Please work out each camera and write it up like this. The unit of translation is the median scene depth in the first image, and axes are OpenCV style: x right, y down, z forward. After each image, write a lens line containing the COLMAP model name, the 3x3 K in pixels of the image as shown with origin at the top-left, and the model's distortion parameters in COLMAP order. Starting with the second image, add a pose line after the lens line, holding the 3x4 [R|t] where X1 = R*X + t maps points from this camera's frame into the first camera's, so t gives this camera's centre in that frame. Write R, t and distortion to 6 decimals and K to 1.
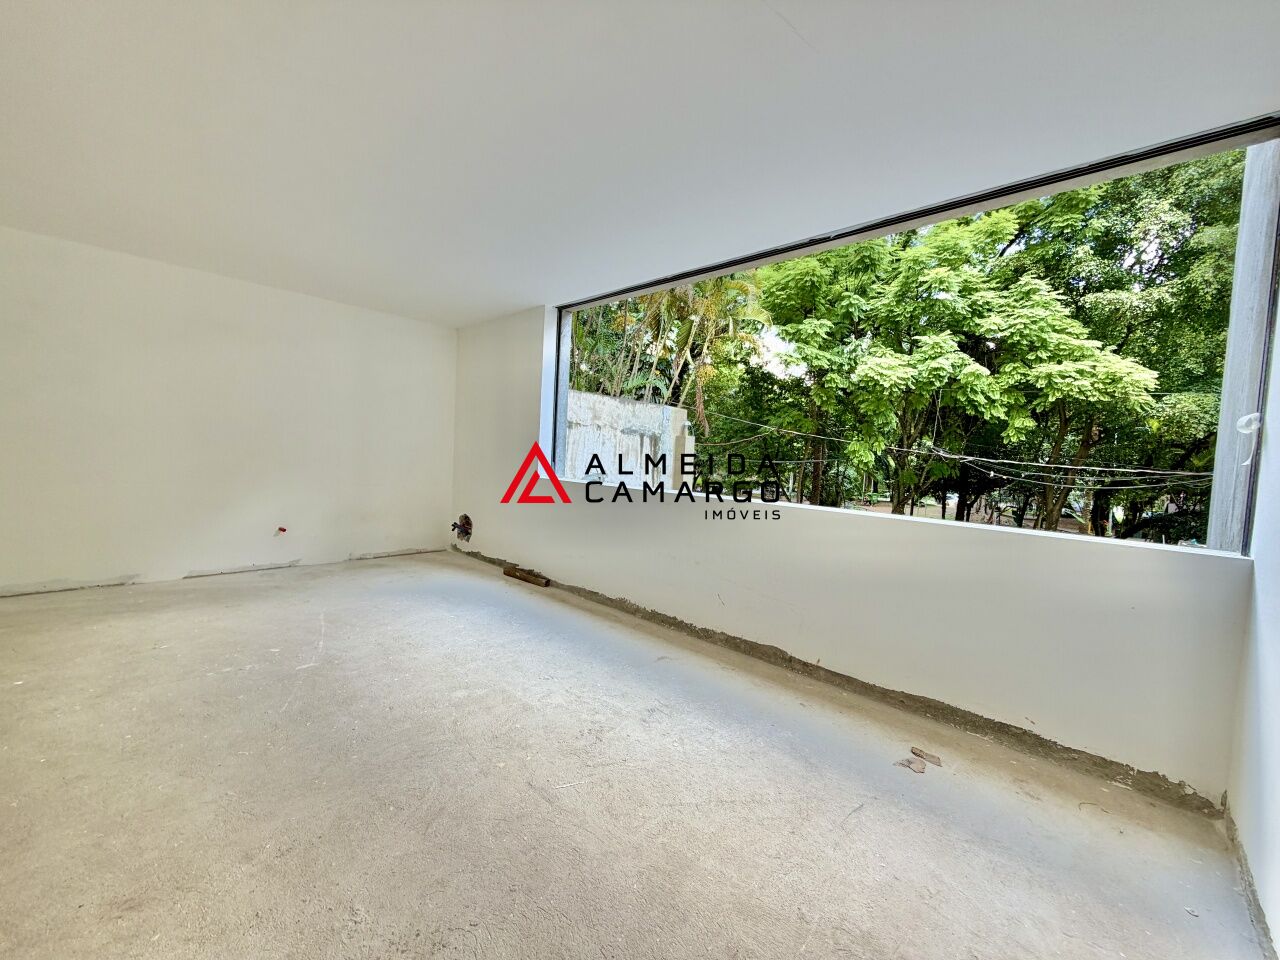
lens RADIAL K [[510.4, 0, 635.8], [0, 510.4, 470.8], [0, 0, 1]] dist [0.002136, 0.000136]
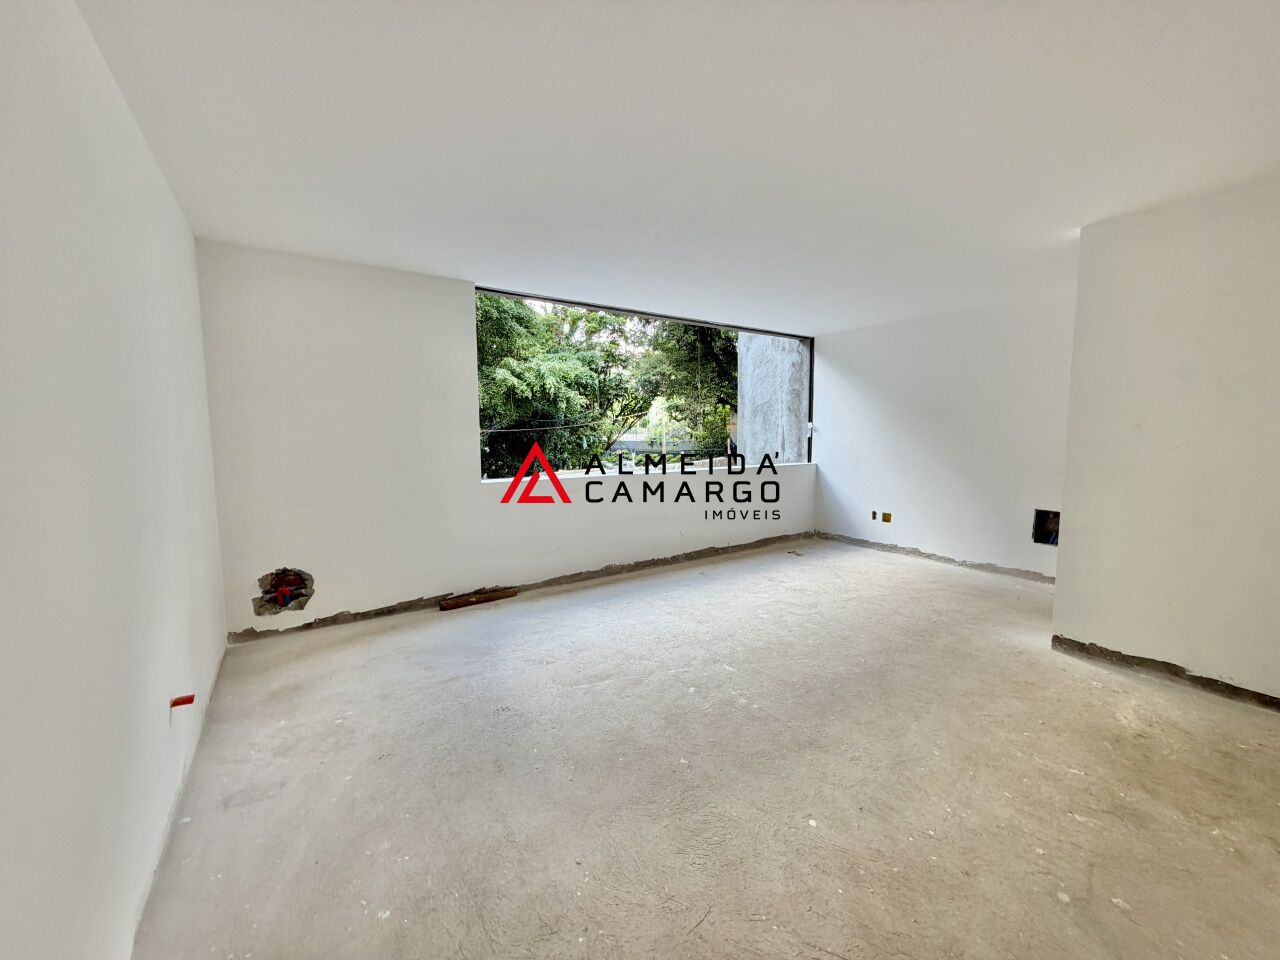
lens RADIAL K [[510.4, 0, 632.5], [0, 510.4, 478.1], [0, 0, 1]] dist [0.002136, 0.000136]
pose [[0.213049, -0.136106, 0.967515, -0.345008], [0.044347, 0.990576, 0.129585, -0.033955], [-0.976034, 0.015299, 0.217078, 0.197274]]
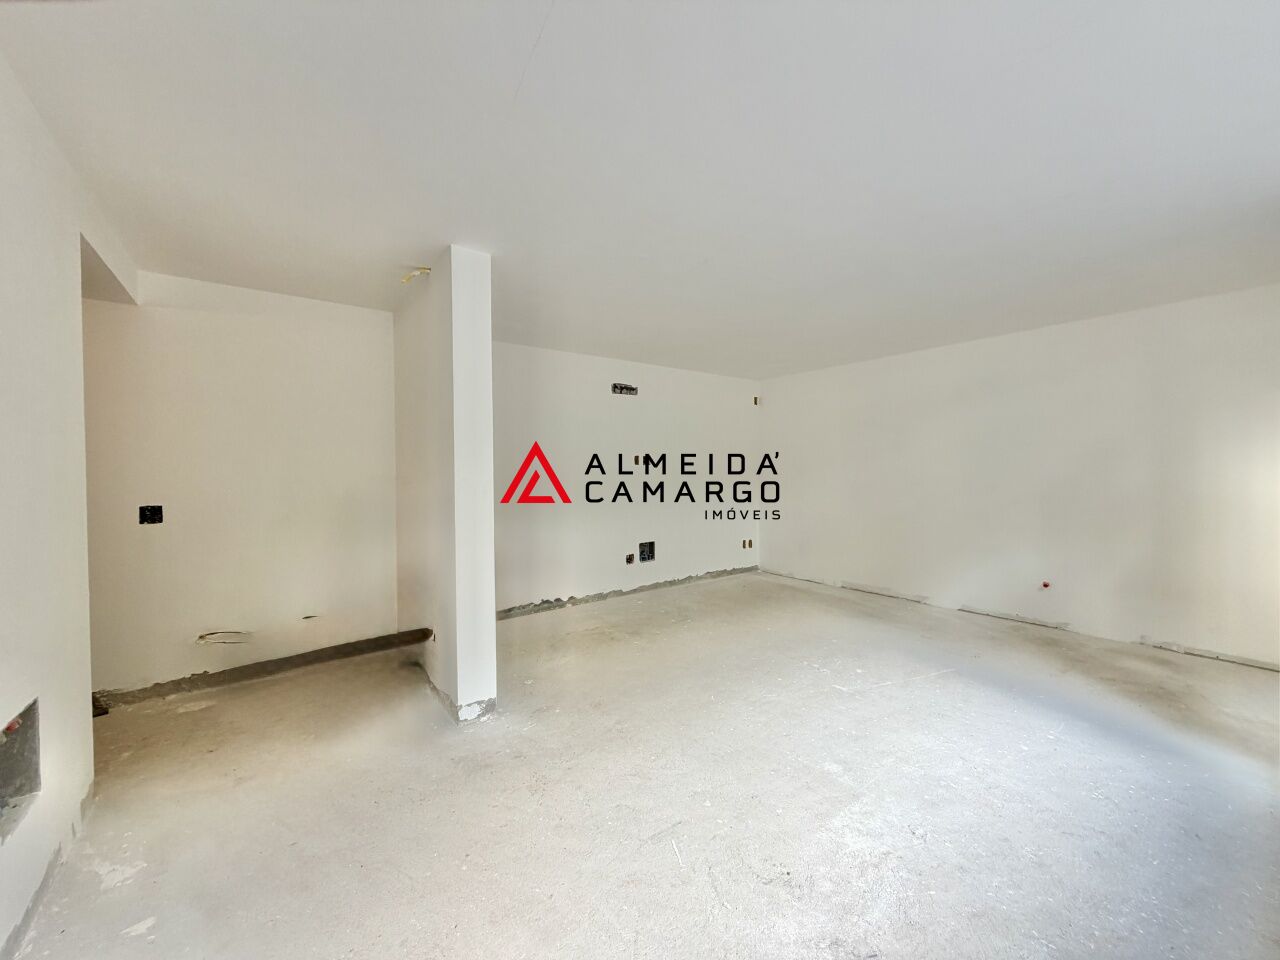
lens RADIAL K [[510.4, 0, 642.7], [0, 510.4, 477.0], [0, 0, 1]] dist [0.002136, 0.000136]
pose [[-0.170907, -0.044175, -0.984296, 0.120949], [-0.030793, 0.998746, -0.039477, -0.007416], [0.984806, 0.023562, -0.172053, 0.151706]]
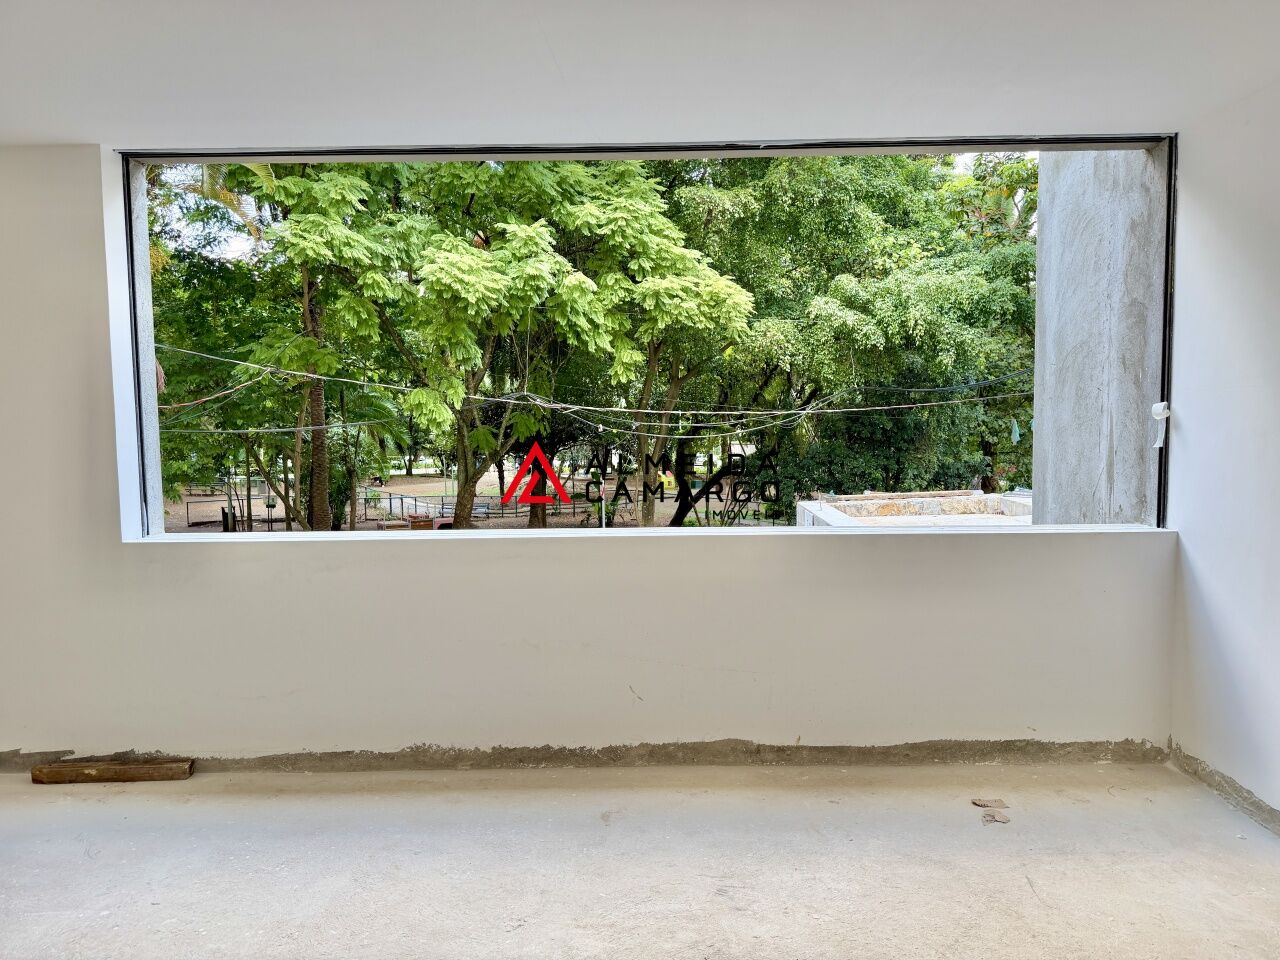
lens RADIAL K [[891.4, 0, 641.5], [0, 891.4, 487.5], [0, 0, 1]] dist [0.044128, -0.041657]
pose [[0.723471, -0.114435, 0.680805, -0.137159], [0.068075, 0.993185, 0.094601, -0.026981], [-0.686991, -0.022096, 0.726330, 0.047735]]
